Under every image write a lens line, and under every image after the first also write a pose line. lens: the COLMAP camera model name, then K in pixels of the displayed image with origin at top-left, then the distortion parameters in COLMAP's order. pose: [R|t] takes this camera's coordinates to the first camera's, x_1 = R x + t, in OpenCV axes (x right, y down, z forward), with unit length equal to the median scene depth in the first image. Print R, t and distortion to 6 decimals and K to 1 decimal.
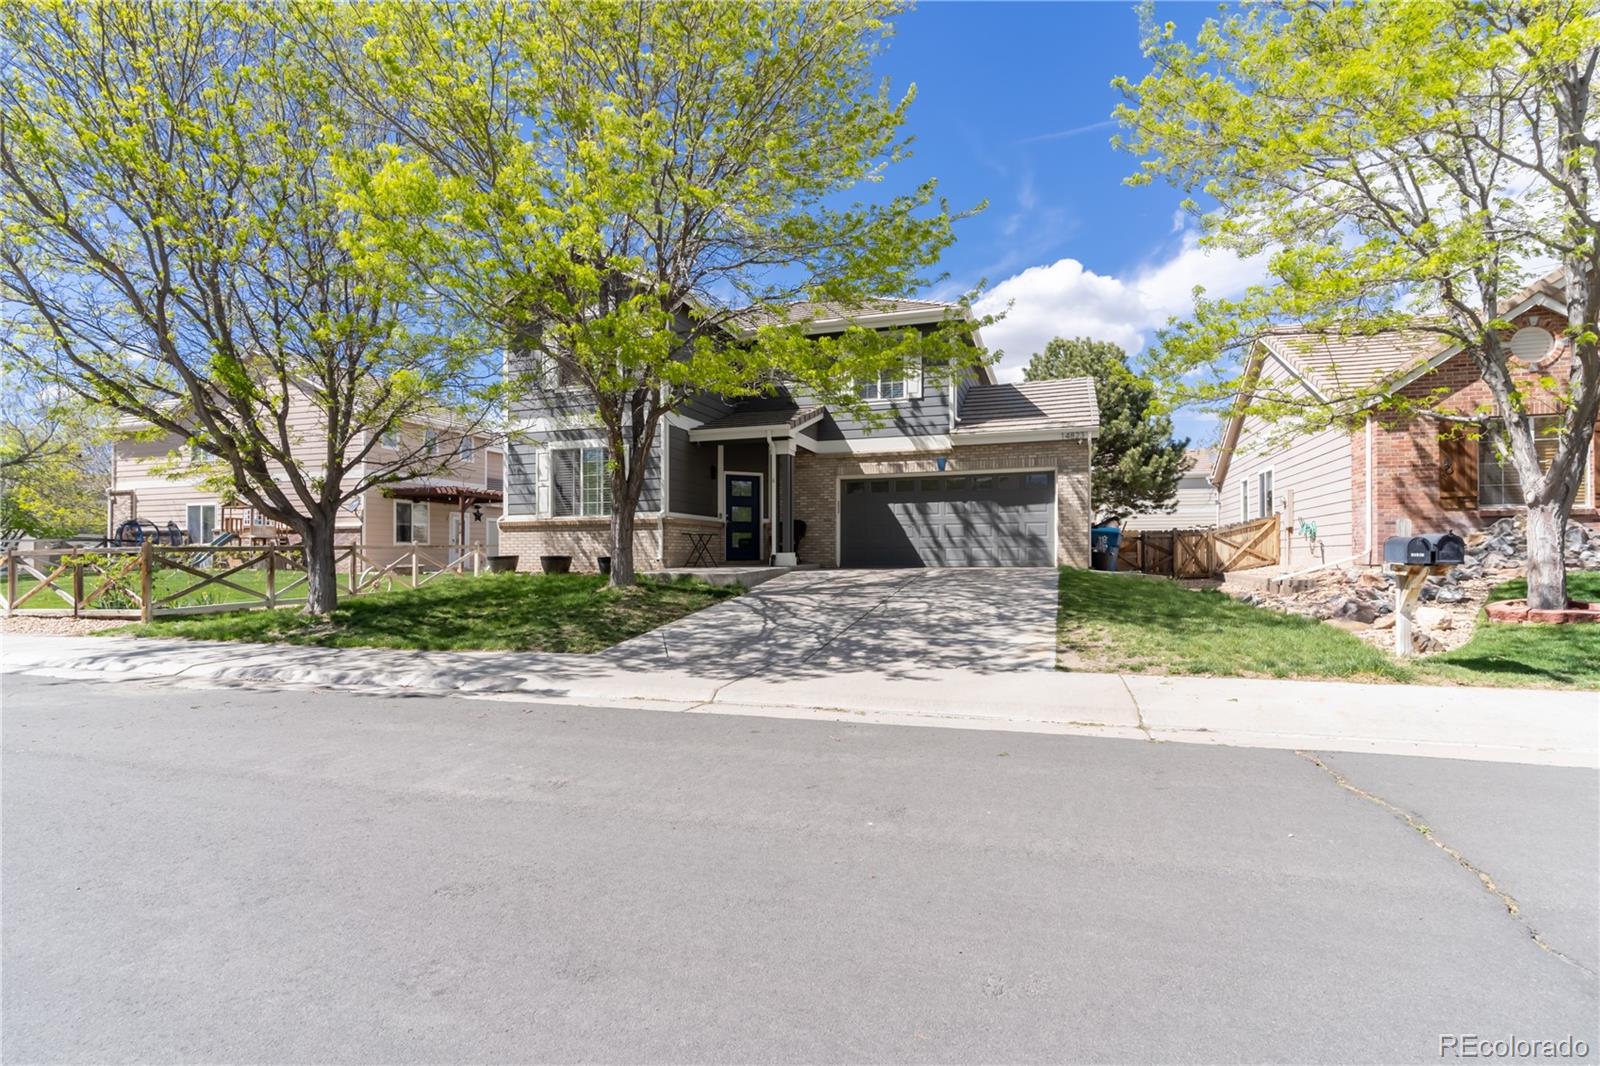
lens RADIAL K [[764.6, 0, 812.4], [0, 764.6, 546.9], [0, 0, 1]] dist [-0.001384, 0.000967]
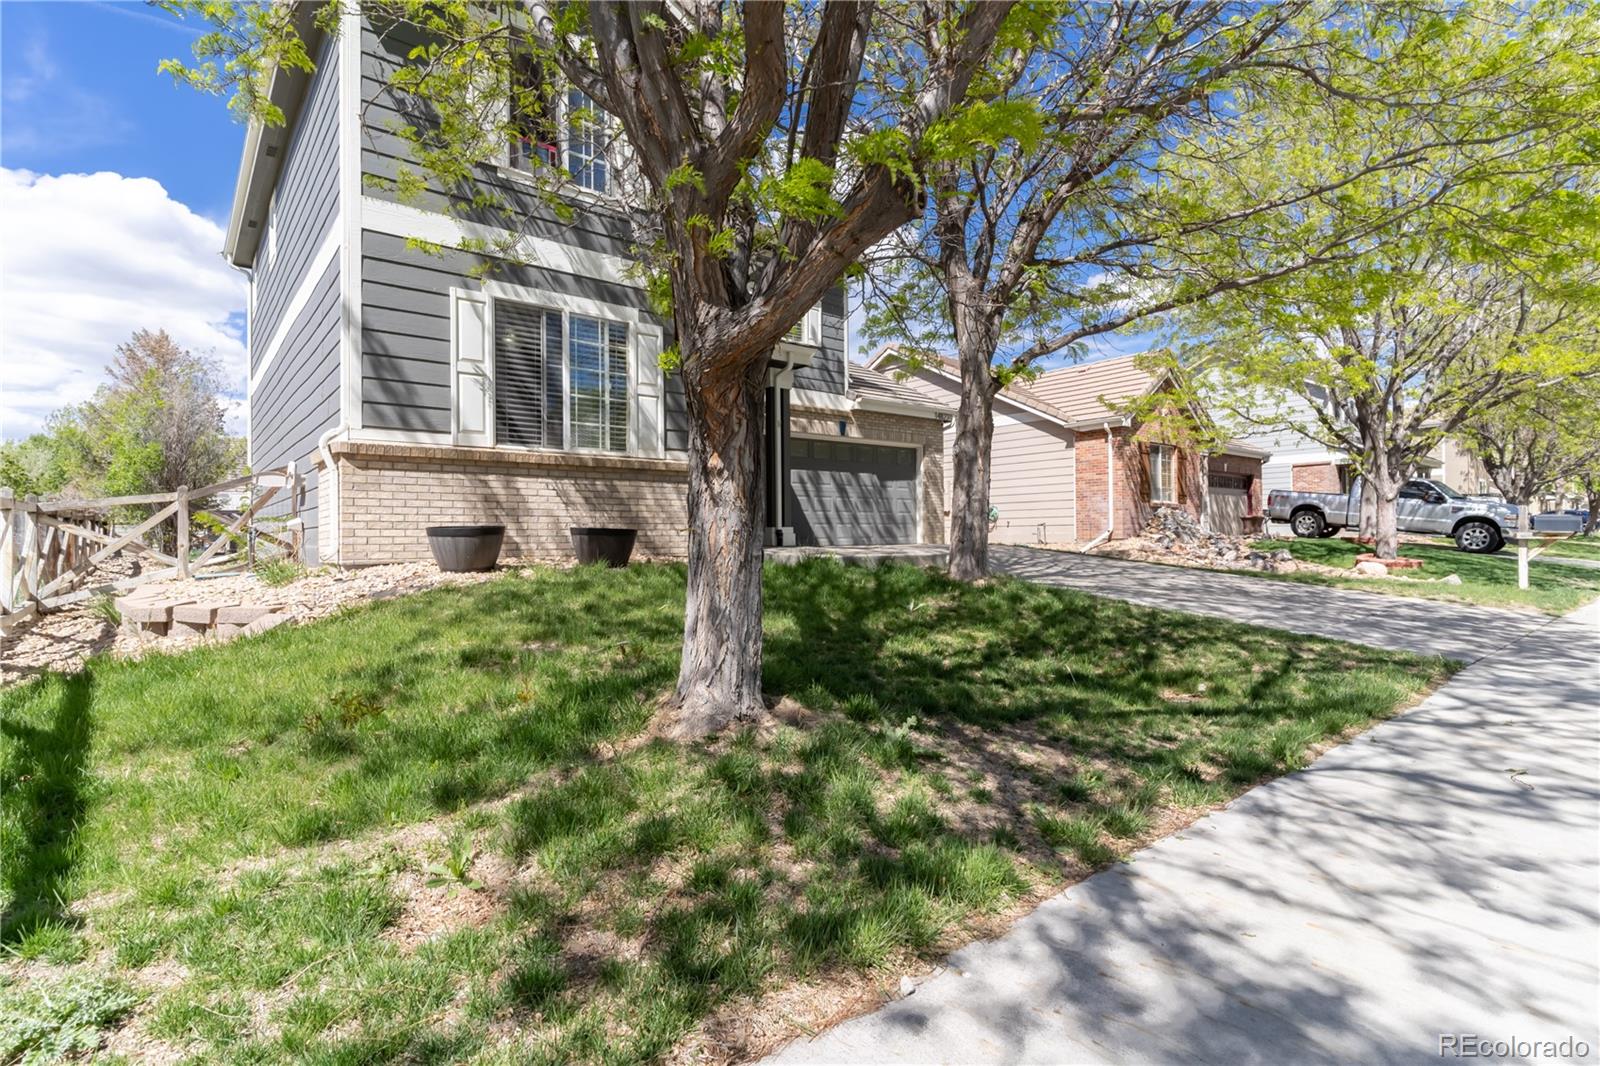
lens RADIAL K [[764.6, 0, 790.3], [0, 764.6, 542.0], [0, 0, 1]] dist [-0.001384, 0.000967]
pose [[0.539685, -0.006609, 0.841841, -0.605903], [-0.003481, 0.999943, 0.010083, 0.013688], [-0.841860, -0.008372, 0.539631, 0.581124]]
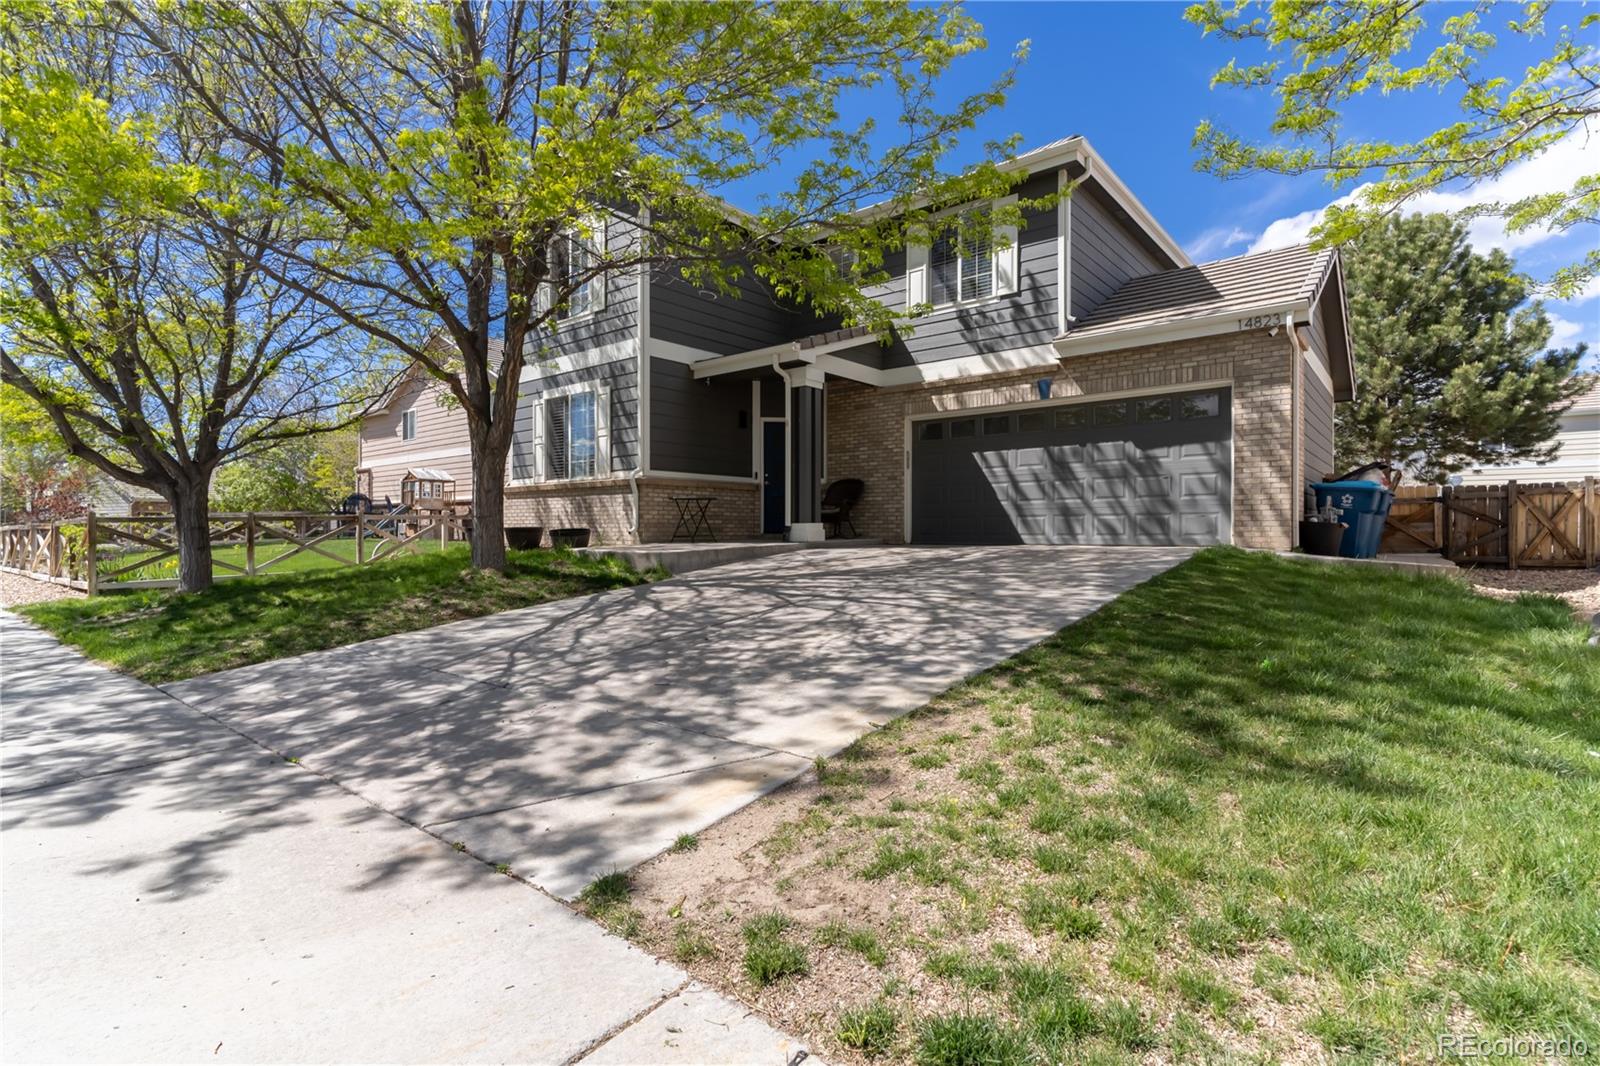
lens RADIAL K [[764.6, 0, 806.6], [0, 764.6, 524.6], [0, 0, 1]] dist [-0.001384, 0.000967]
pose [[0.933376, 0.000168, -0.358900, 0.215036], [0.002846, 0.999965, 0.007868, 0.002854], [0.358889, -0.008366, 0.933343, 0.313861]]
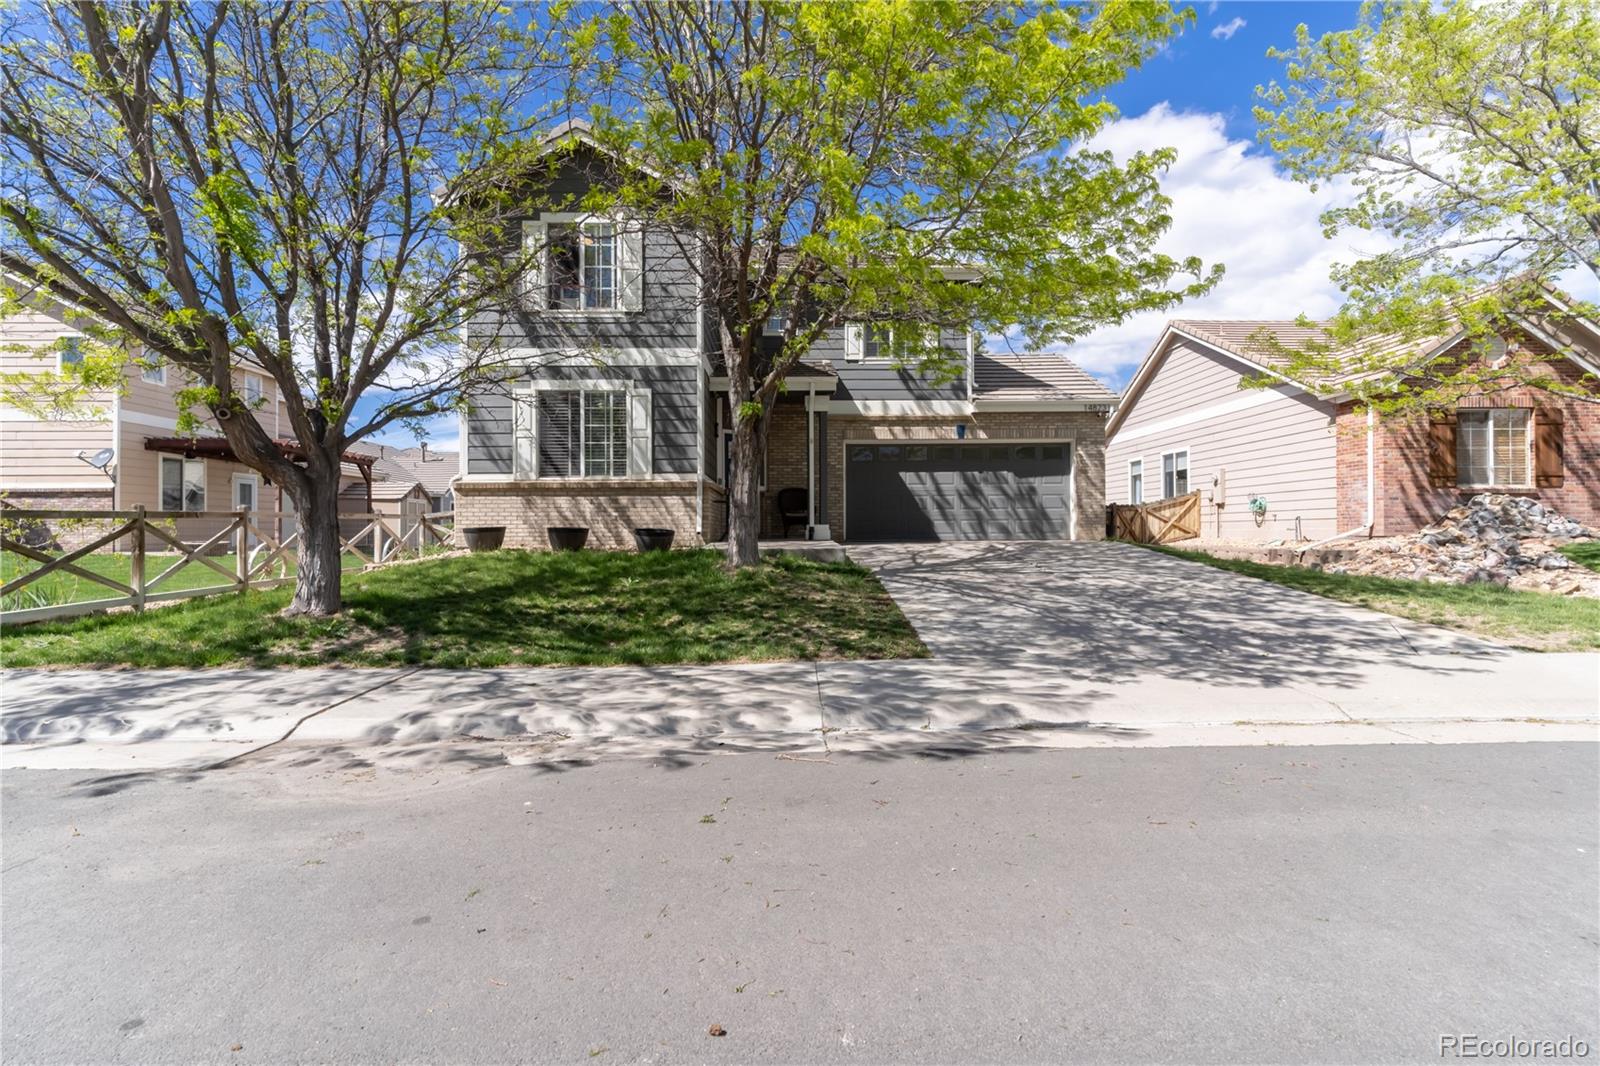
lens RADIAL K [[764.6, 0, 799.6], [0, 764.6, 528.3], [0, 0, 1]] dist [-0.001384, 0.000967]
pose [[0.940259, 0.000768, 0.340459, -0.342675], [-0.001973, 0.999993, 0.003193, 0.008873], [-0.340454, -0.003674, 0.940254, 0.181764]]
